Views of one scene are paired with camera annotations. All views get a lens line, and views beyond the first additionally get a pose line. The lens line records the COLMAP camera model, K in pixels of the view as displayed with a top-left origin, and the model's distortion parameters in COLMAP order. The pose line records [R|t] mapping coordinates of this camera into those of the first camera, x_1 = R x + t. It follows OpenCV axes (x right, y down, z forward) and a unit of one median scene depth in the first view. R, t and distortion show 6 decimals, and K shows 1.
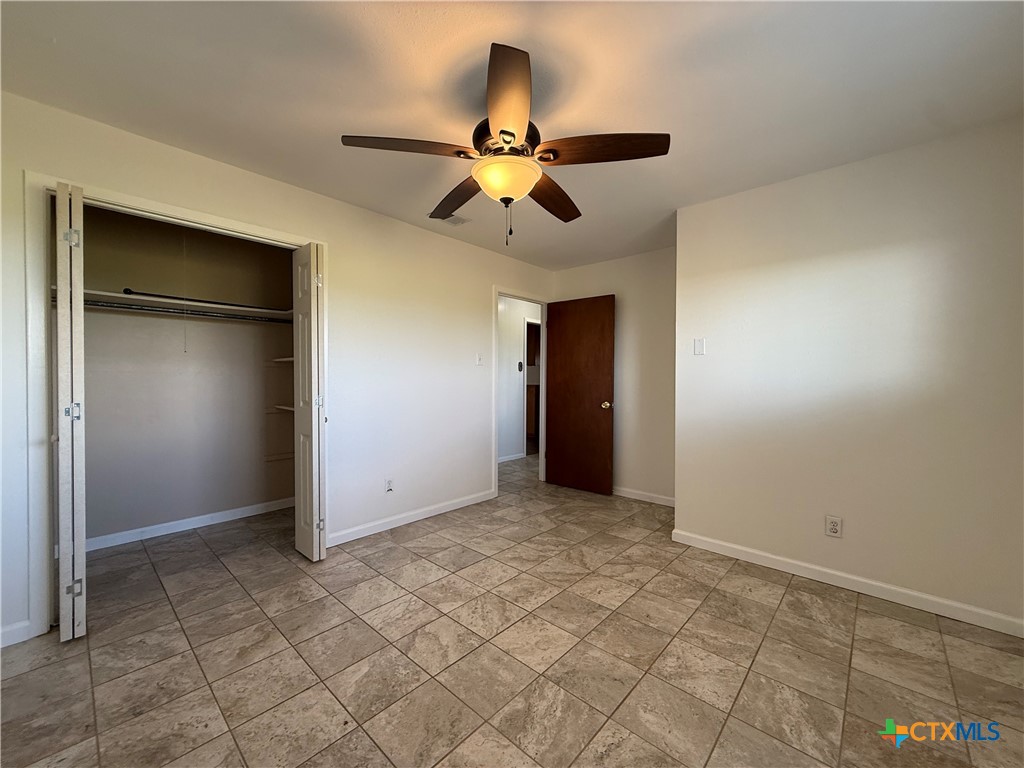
lens RADIAL K [[413.6, 0, 514.7], [0, 413.6, 384.8], [0, 0, 1]] dist [0.000187, -0.000729]
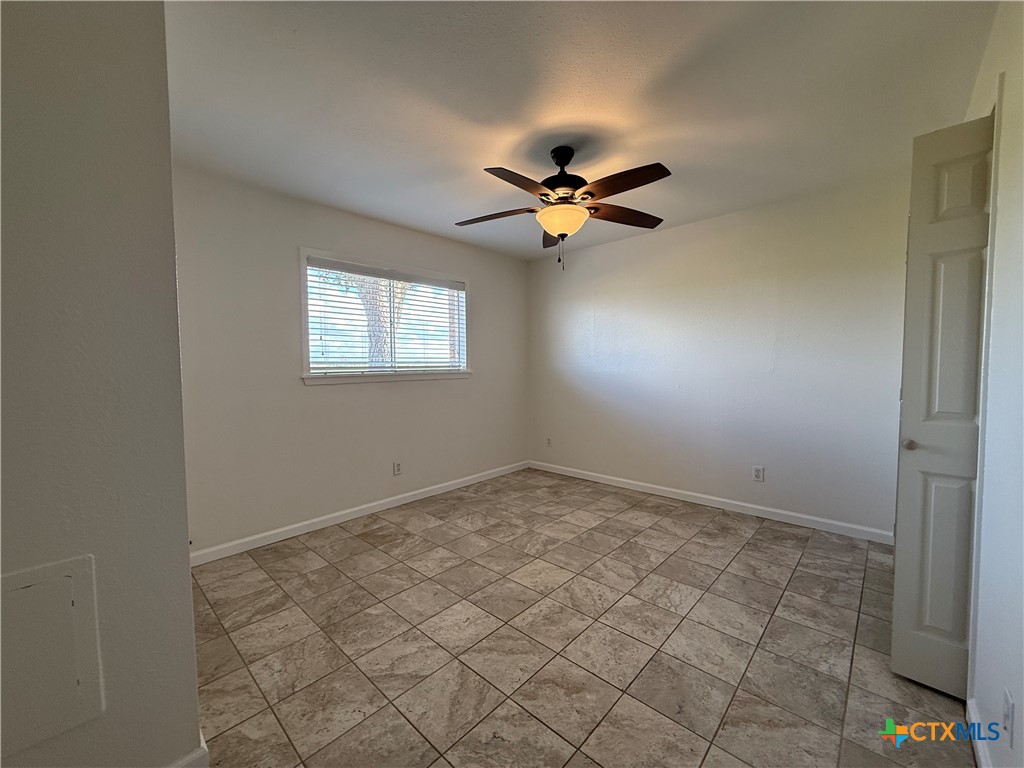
lens RADIAL K [[413.6, 0, 514.7], [0, 413.6, 384.8], [0, 0, 1]] dist [0.000187, -0.000729]
pose [[-0.999899, 0.004568, 0.013426, 0.103423], [0.005406, 0.997995, 0.063066, -0.047486], [-0.013111, 0.063132, -0.997919, 2.061299]]
